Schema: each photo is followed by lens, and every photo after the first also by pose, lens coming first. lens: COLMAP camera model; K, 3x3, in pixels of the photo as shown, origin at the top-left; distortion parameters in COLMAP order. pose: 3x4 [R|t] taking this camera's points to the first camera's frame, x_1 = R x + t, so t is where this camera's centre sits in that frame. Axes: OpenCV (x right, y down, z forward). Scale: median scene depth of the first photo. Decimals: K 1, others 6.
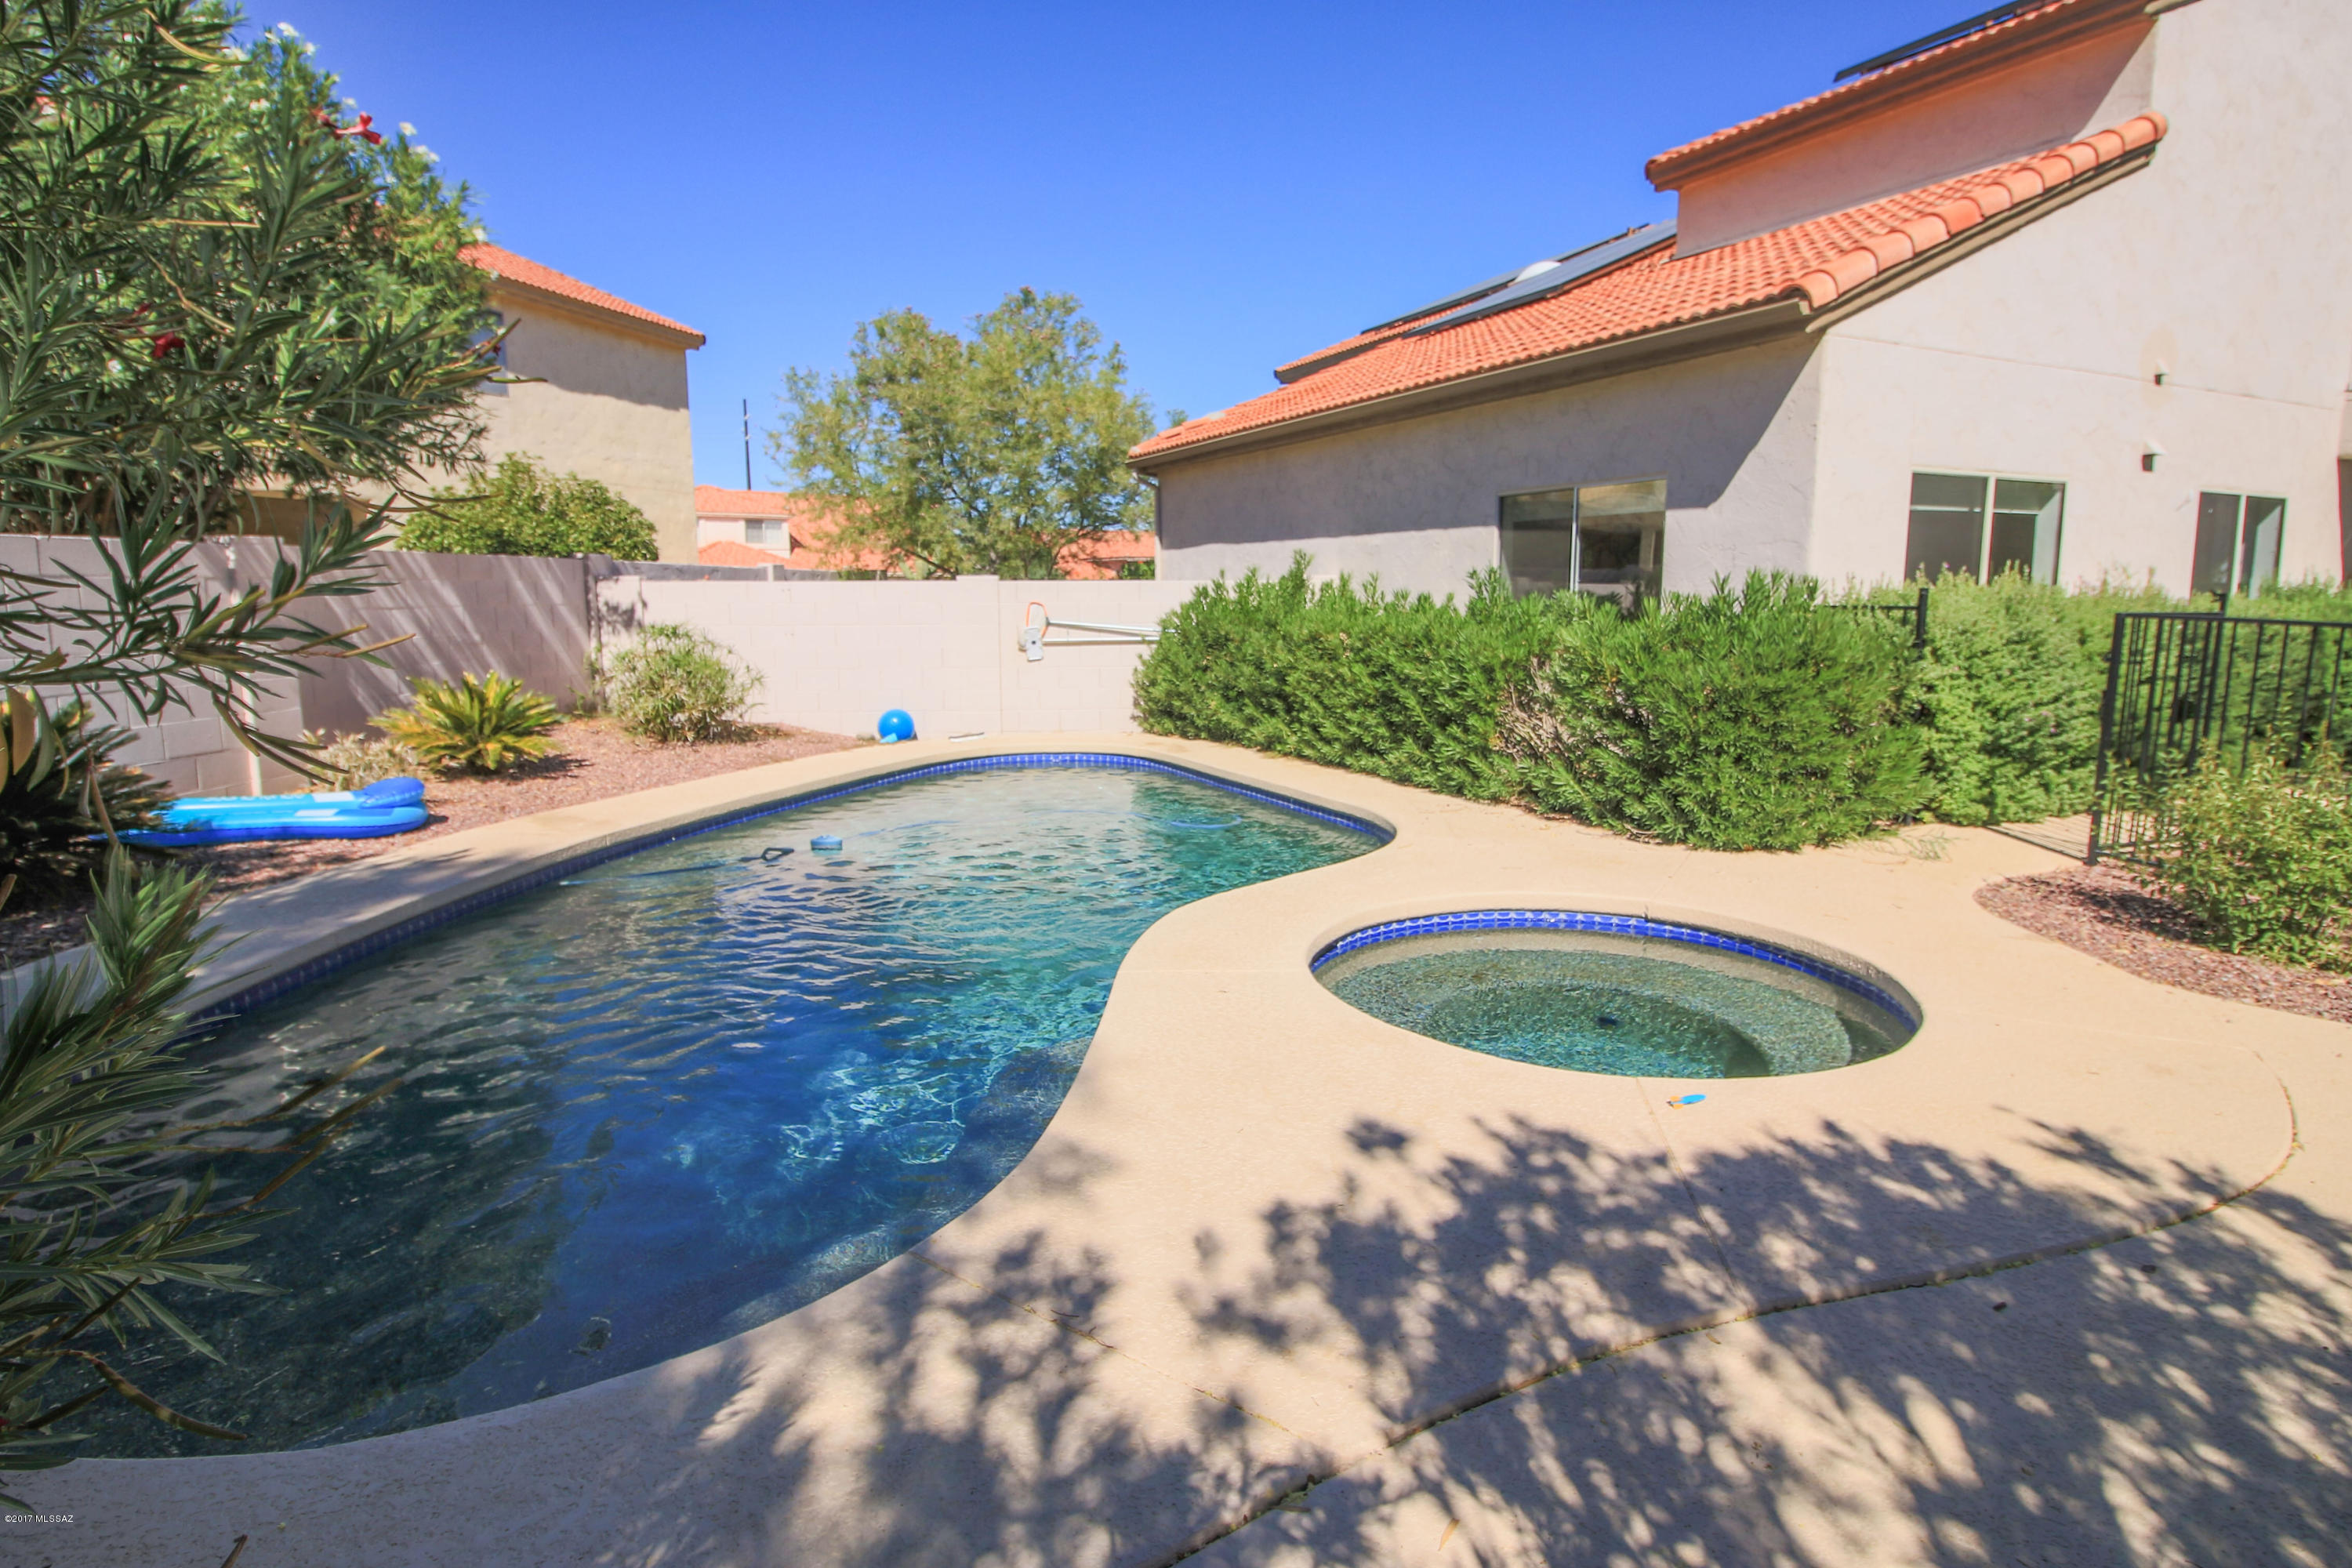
lens RADIAL K [[1090.0, 0, 1176.8], [0, 1090.0, 779.3], [0, 0, 1]] dist [-0.003332, -0.008774]
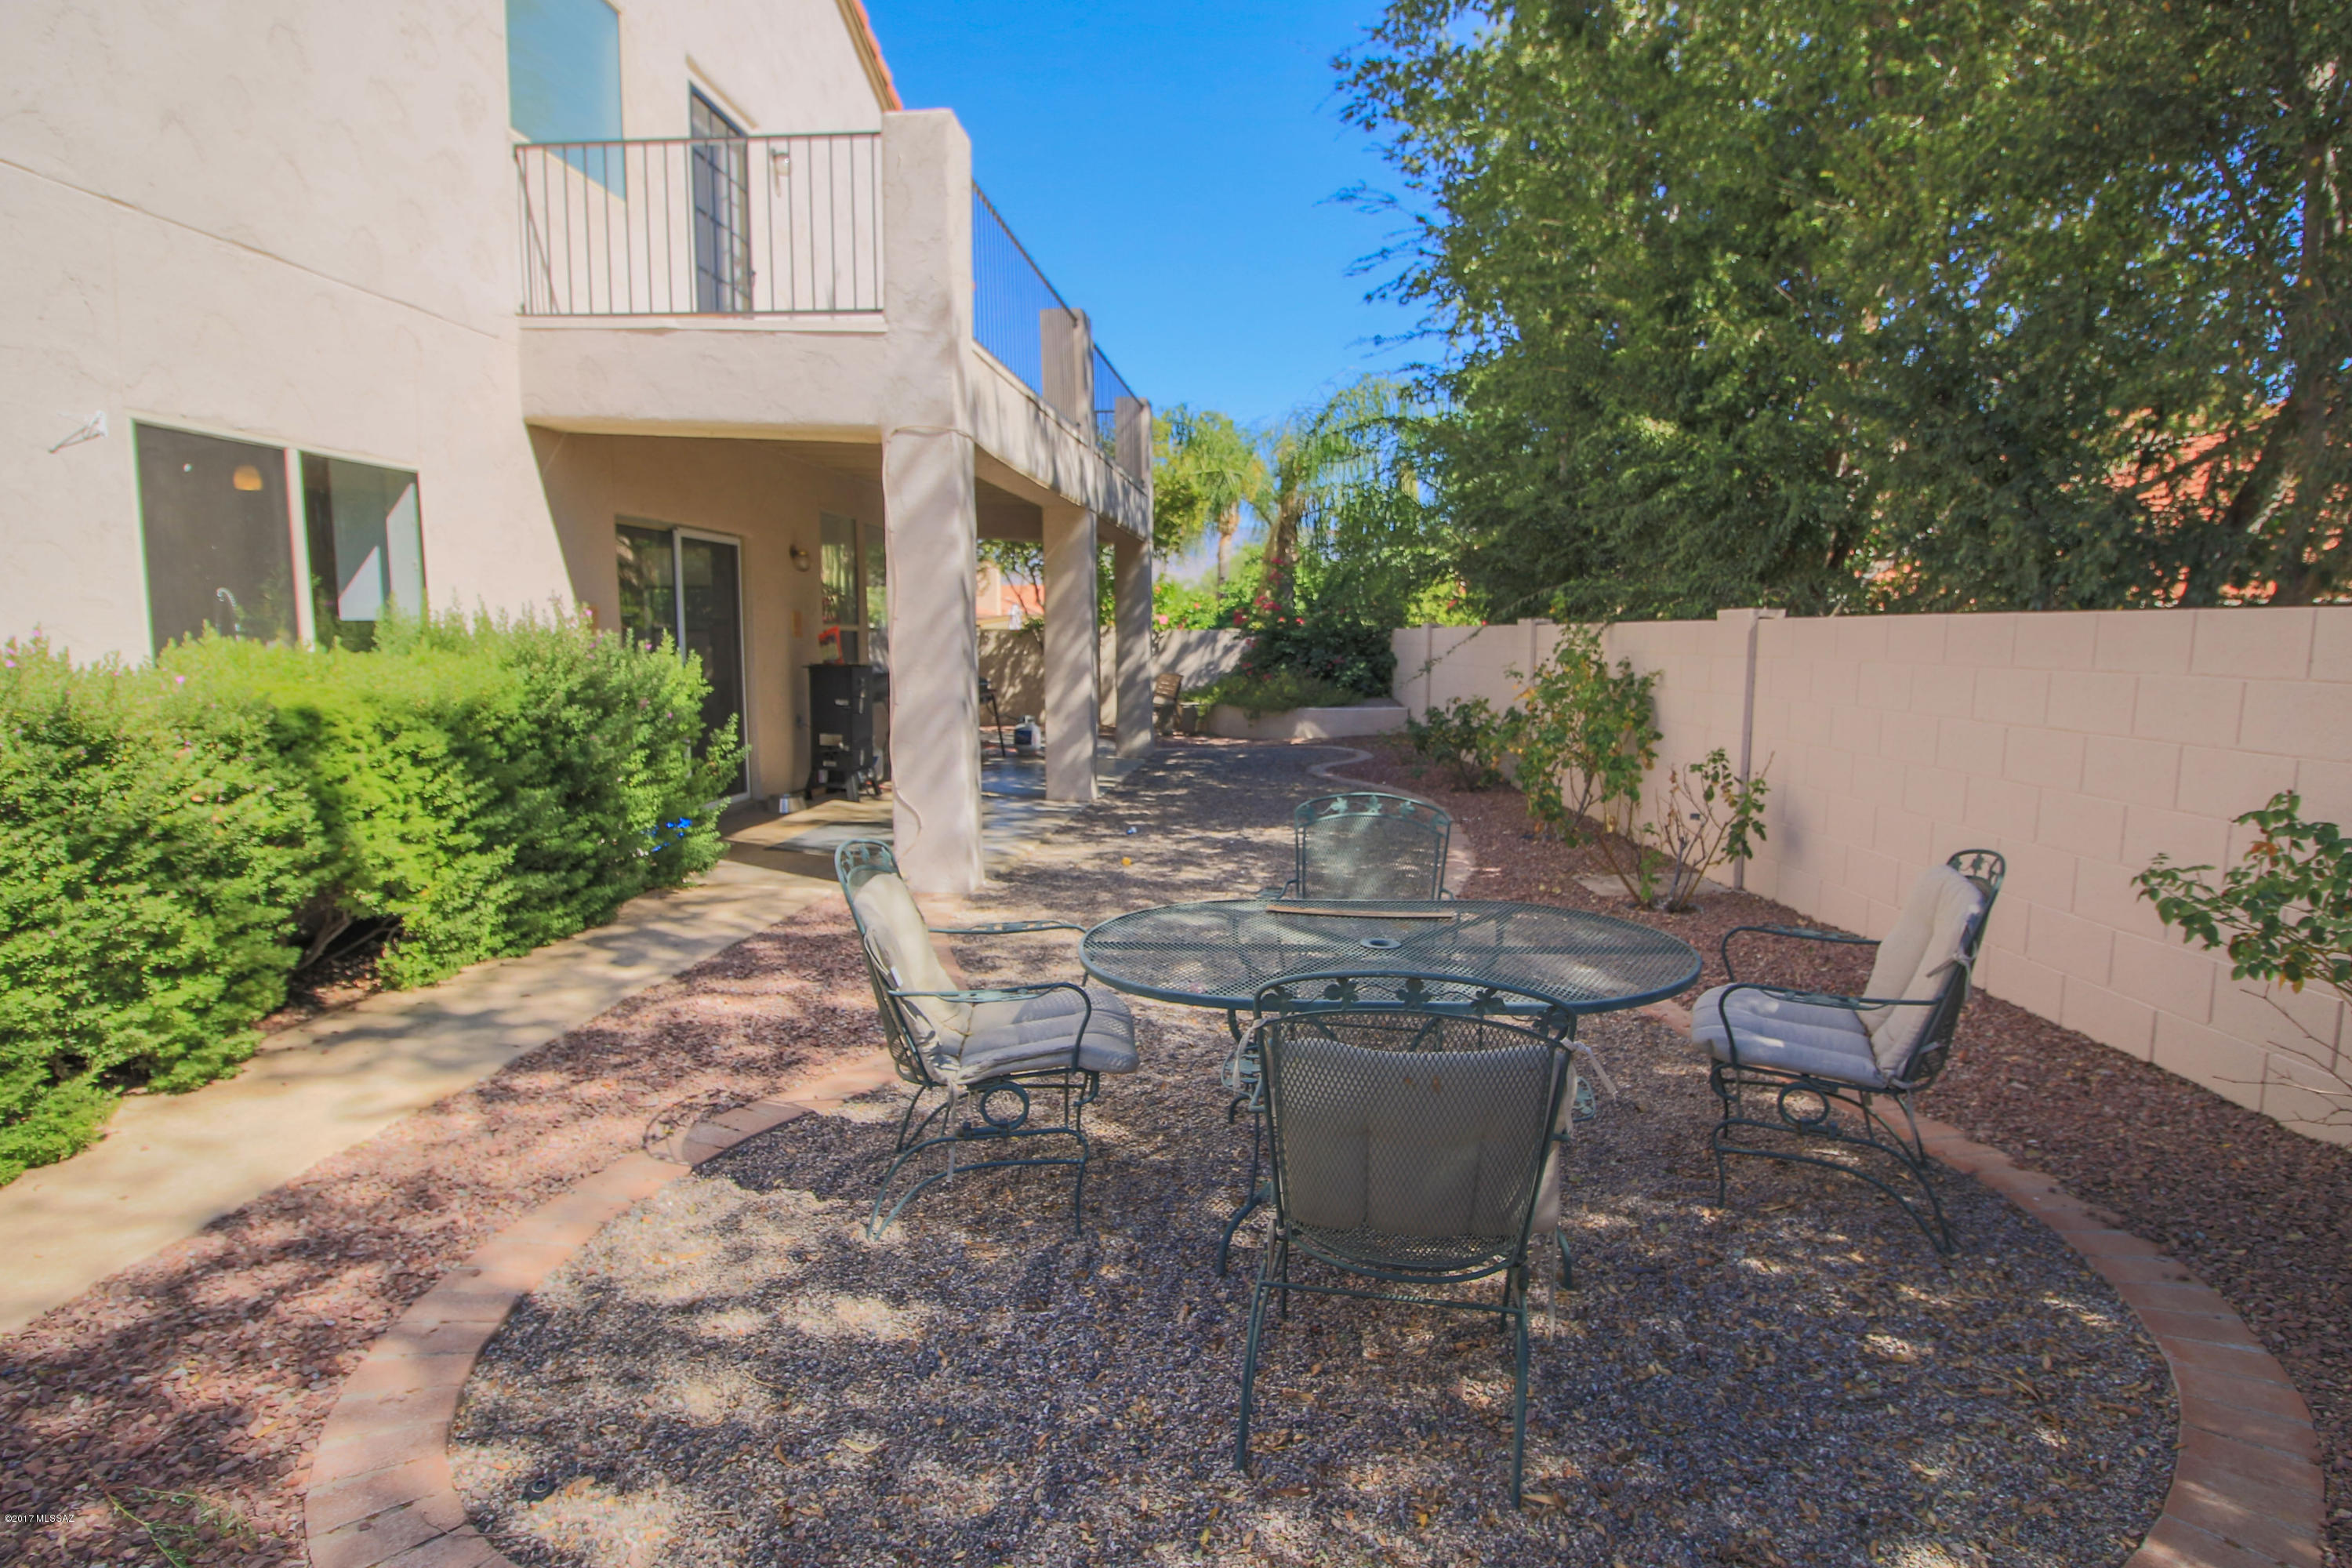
lens RADIAL K [[1090.0, 0, 1178.8], [0, 1090.0, 776.1], [0, 0, 1]] dist [-0.003332, -0.008774]
pose [[0.597774, -0.095347, 0.795975, 1.012333], [0.128914, 0.991413, 0.021944, -0.080116], [-0.791232, 0.089495, 0.604932, 0.451855]]
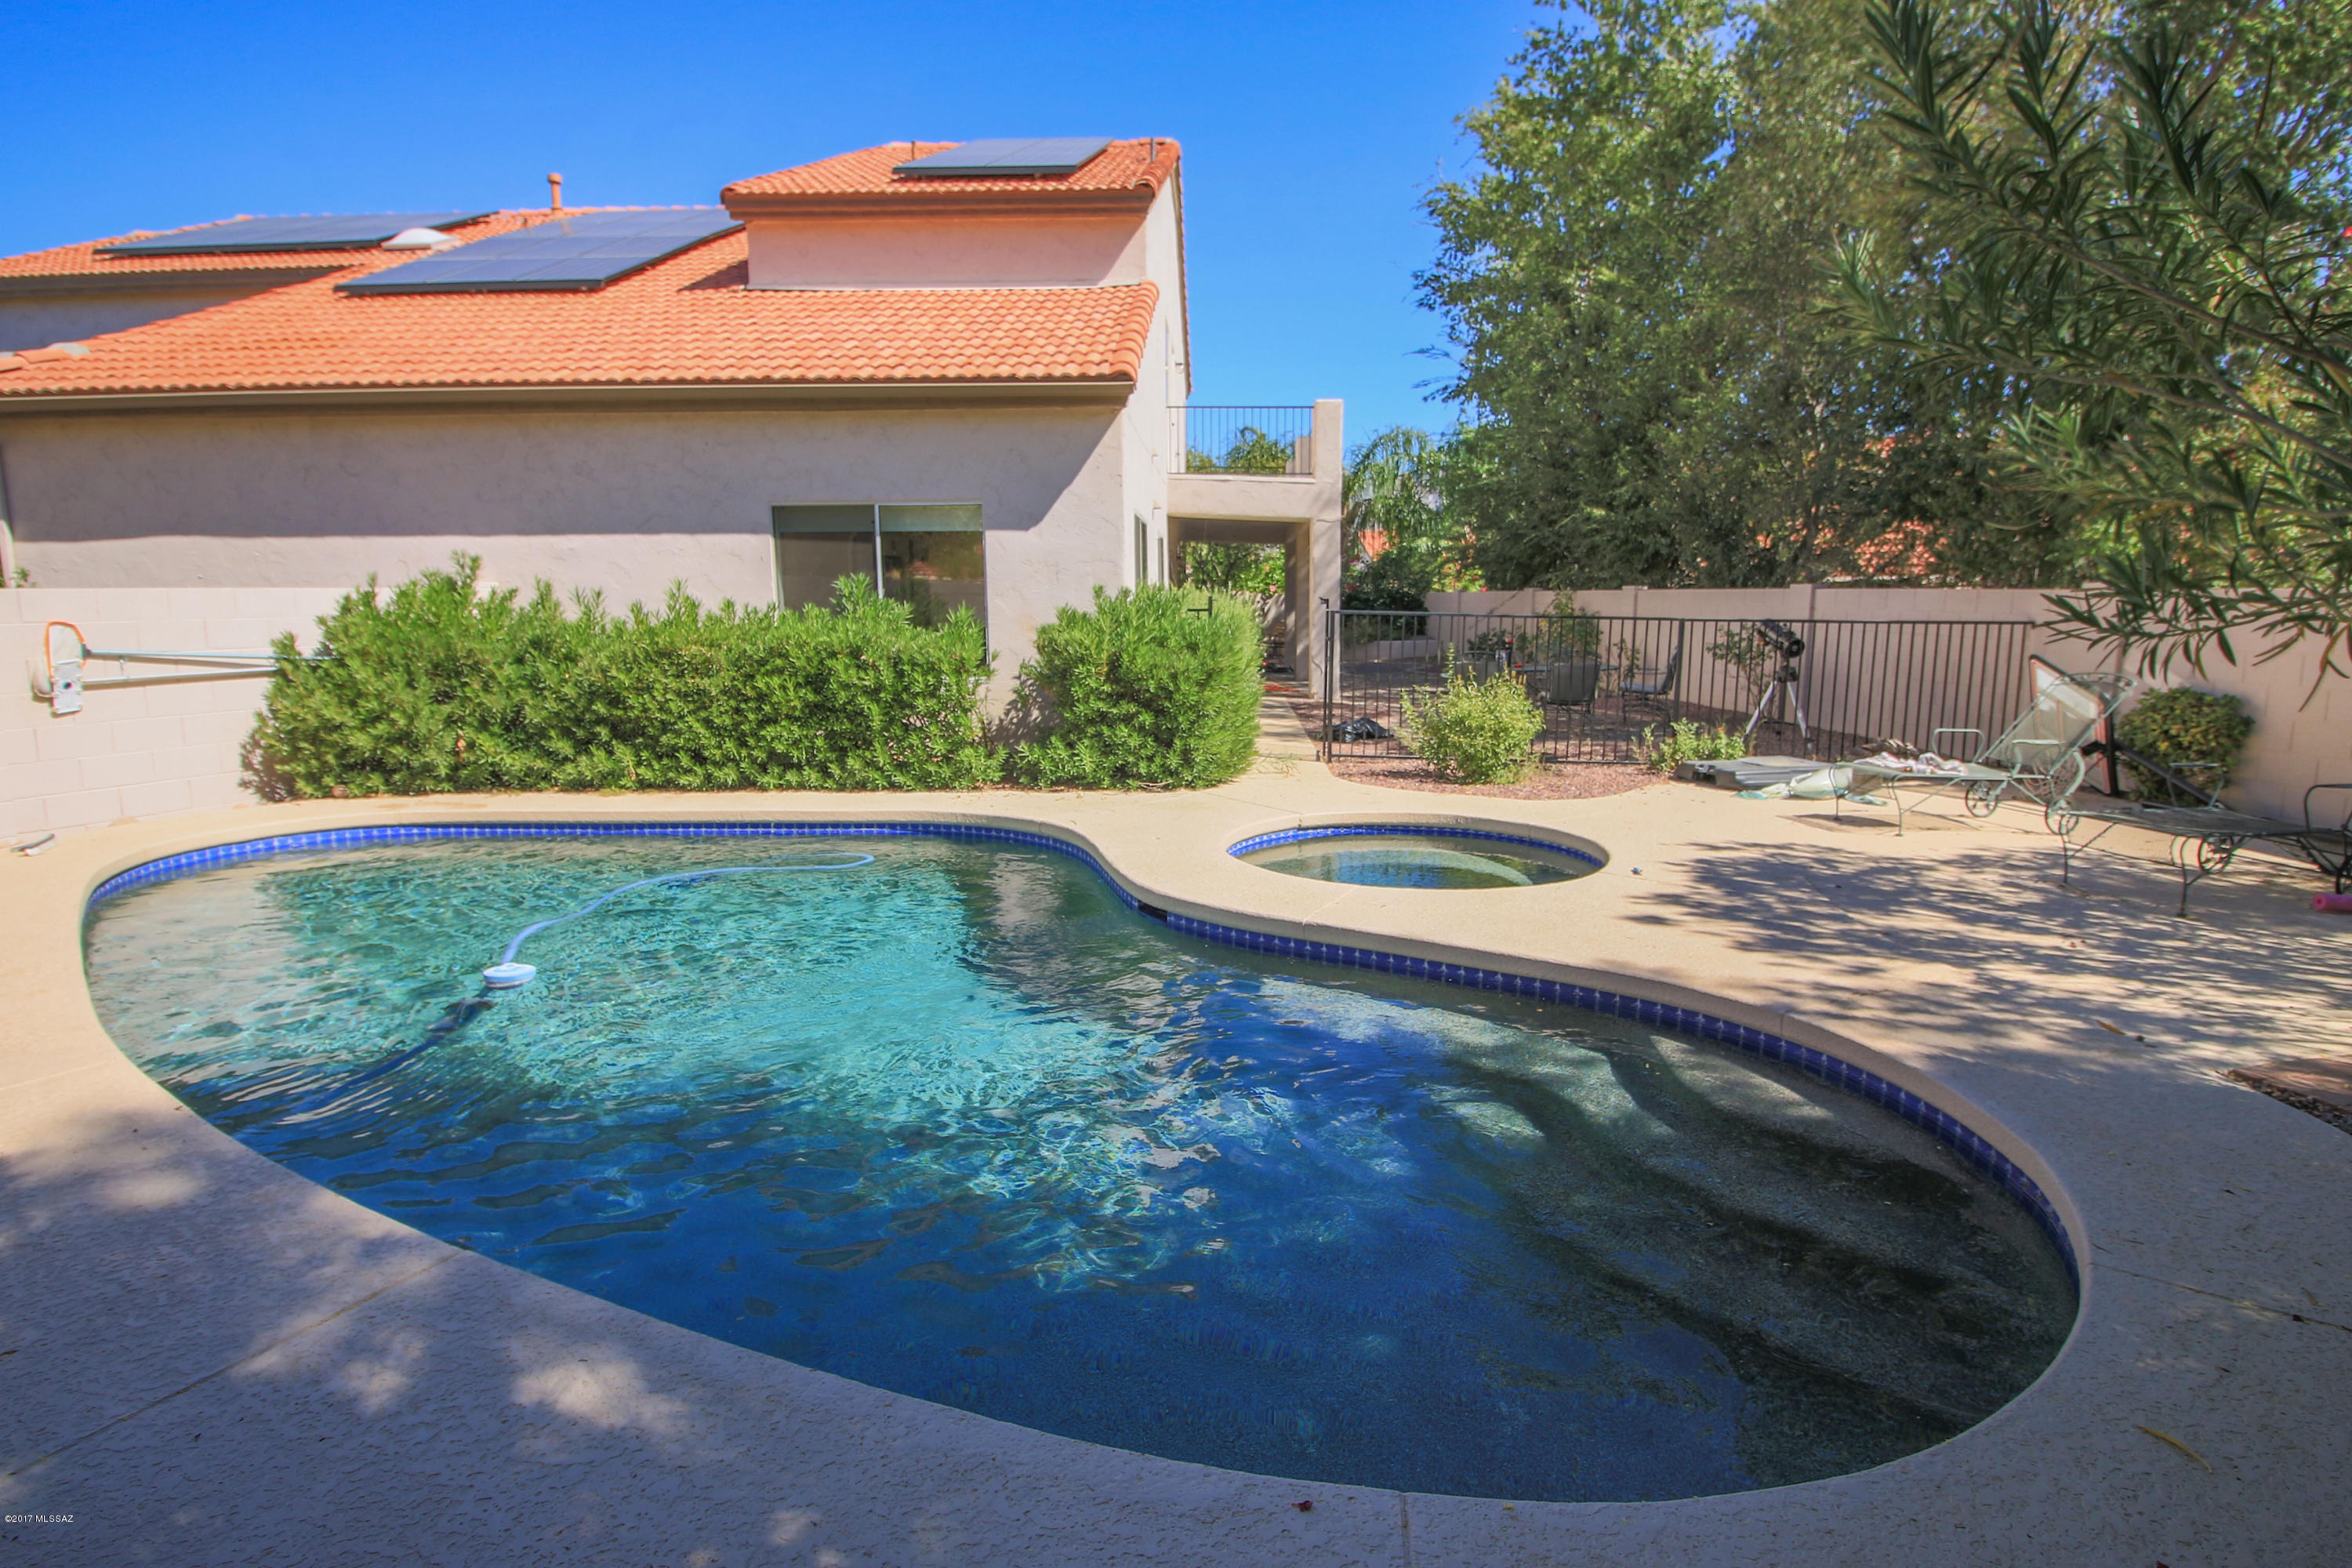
lens RADIAL K [[1090.0, 0, 1178.3], [0, 1090.0, 780.4], [0, 0, 1]] dist [-0.003332, -0.008774]
pose [[0.536837, -0.137387, 0.832425, -0.438850], [0.146268, 0.986867, 0.068547, -0.028495], [-0.830910, 0.084958, 0.549882, 0.186222]]
